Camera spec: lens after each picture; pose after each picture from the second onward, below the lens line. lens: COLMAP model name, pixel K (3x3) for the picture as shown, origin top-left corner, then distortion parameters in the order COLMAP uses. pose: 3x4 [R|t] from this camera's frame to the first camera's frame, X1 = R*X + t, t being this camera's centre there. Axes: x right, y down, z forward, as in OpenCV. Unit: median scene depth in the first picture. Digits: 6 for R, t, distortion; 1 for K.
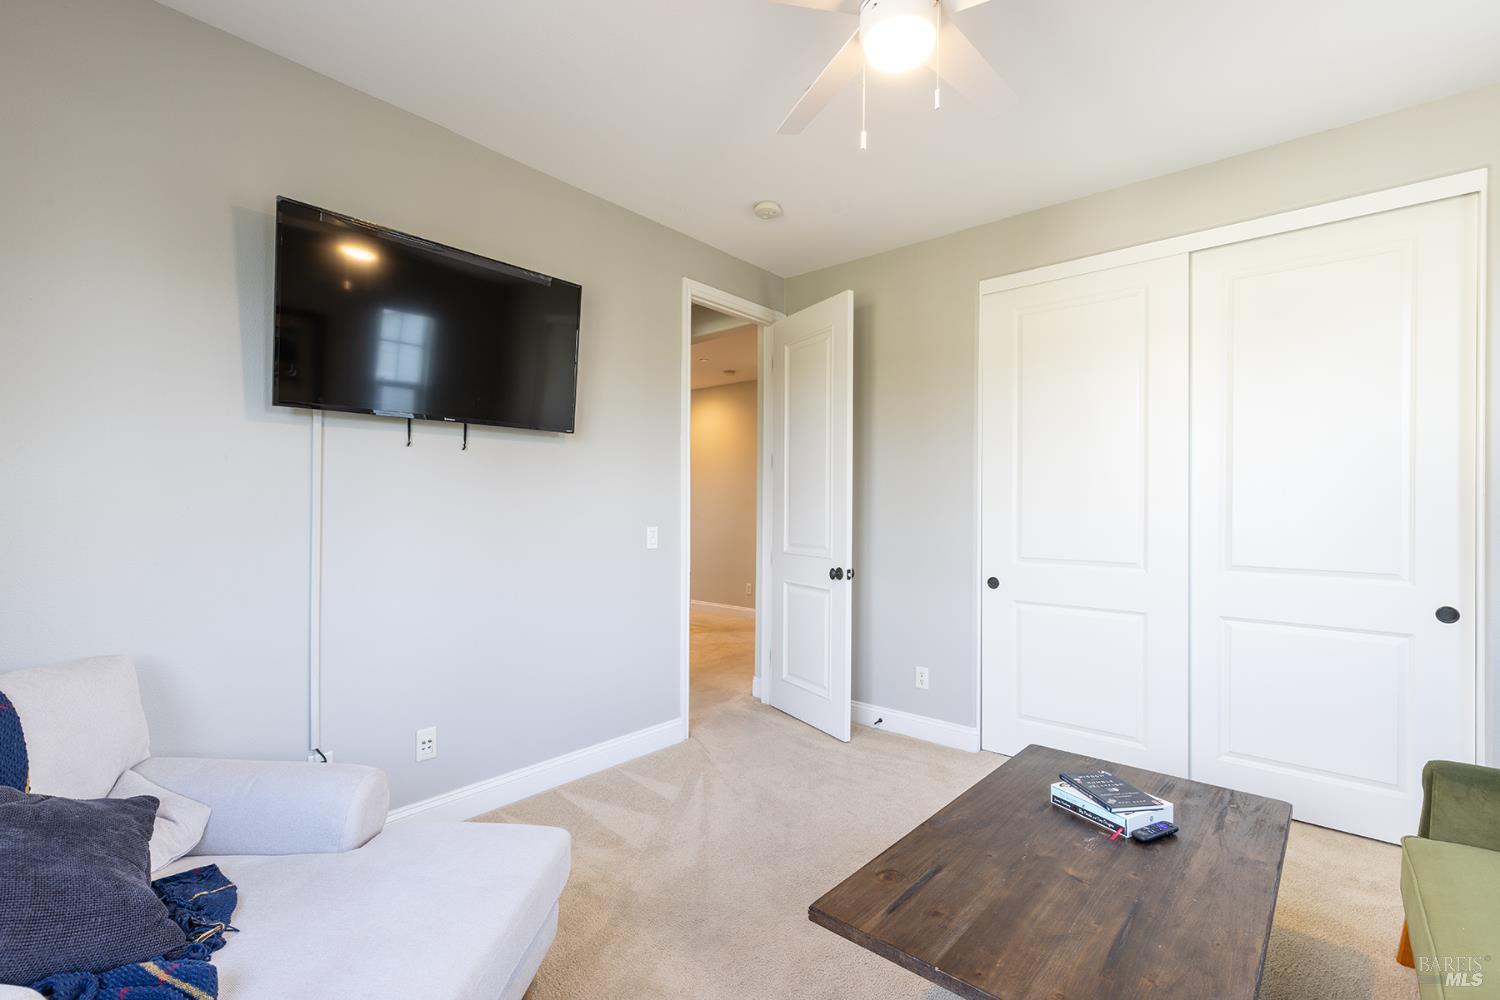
lens RADIAL K [[674.9, 0, 742.5], [0, 674.9, 505.9], [0, 0, 1]] dist [0.002102, 0.000147]
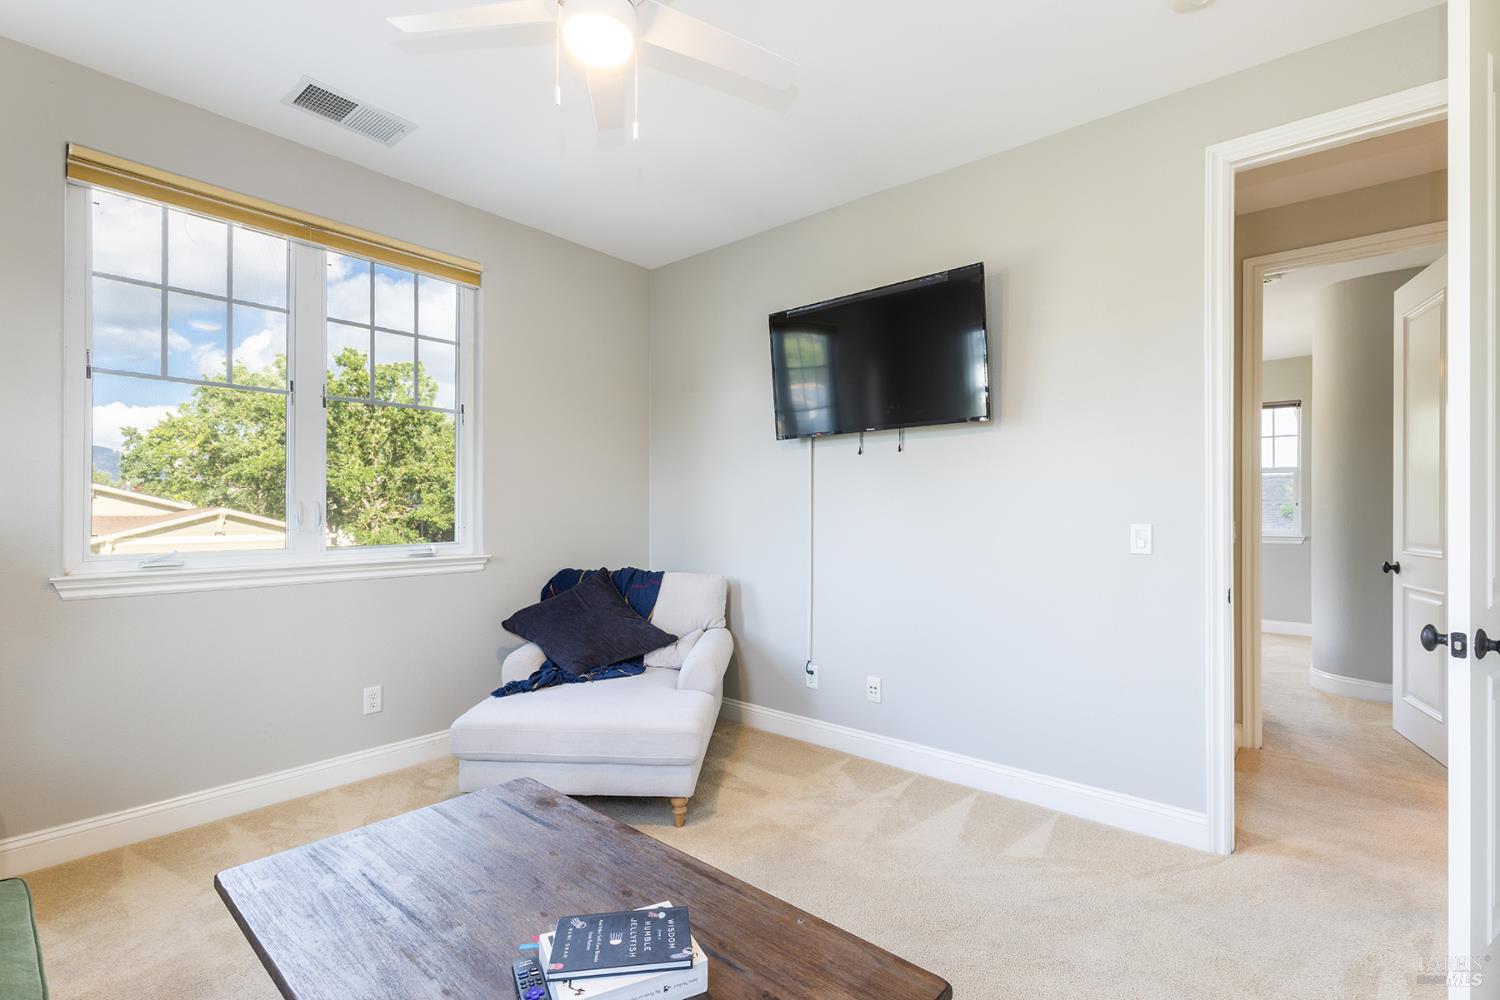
lens RADIAL K [[674.9, 0, 742.5], [0, 674.9, 505.9], [0, 0, 1]] dist [0.002102, 0.000147]
pose [[0.004155, -0.009675, -0.999945, 0.691891], [0.003657, 0.999947, -0.009659, 0.020804], [0.999985, -0.003617, 0.004190, 0.662398]]
